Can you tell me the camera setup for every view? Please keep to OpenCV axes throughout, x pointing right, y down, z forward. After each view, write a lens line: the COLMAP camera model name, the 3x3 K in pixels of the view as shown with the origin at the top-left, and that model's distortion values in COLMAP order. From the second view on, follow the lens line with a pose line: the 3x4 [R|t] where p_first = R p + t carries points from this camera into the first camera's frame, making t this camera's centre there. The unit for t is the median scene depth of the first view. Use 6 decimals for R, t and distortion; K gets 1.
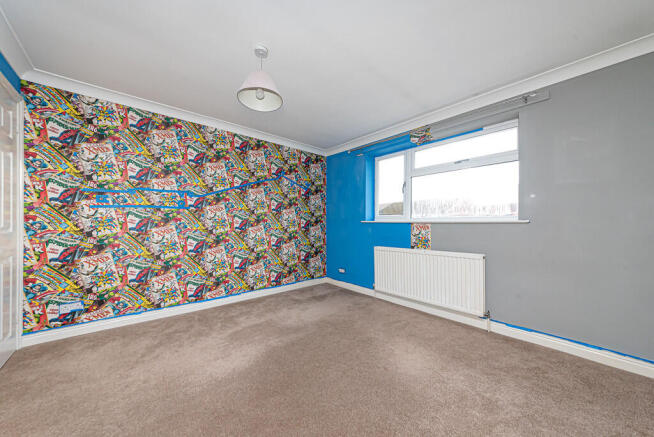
lens RADIAL K [[222.6, 0, 325.0], [0, 222.6, 225.4], [0, 0, 1]] dist [-0.024968, 0.000058]
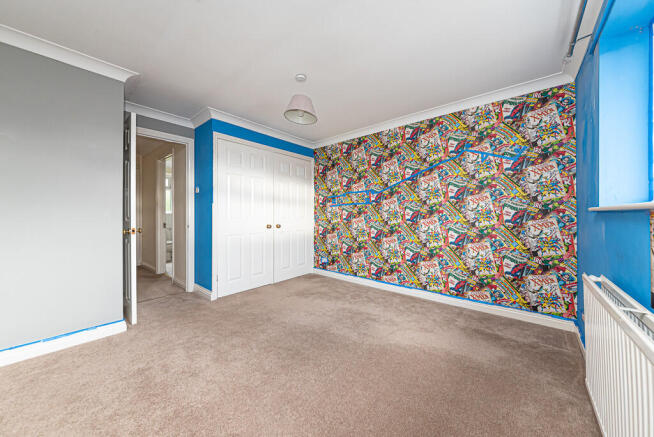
lens RADIAL K [[234.8, 0, 329.5], [0, 234.8, 215.7], [0, 0, 1]] dist [-0.019086, 0.000004]
pose [[0.136899, -0.002567, -0.990582, 0.572796], [-0.005841, 0.999977, -0.003399, -0.001375], [0.990568, 0.006251, 0.136881, 0.498838]]
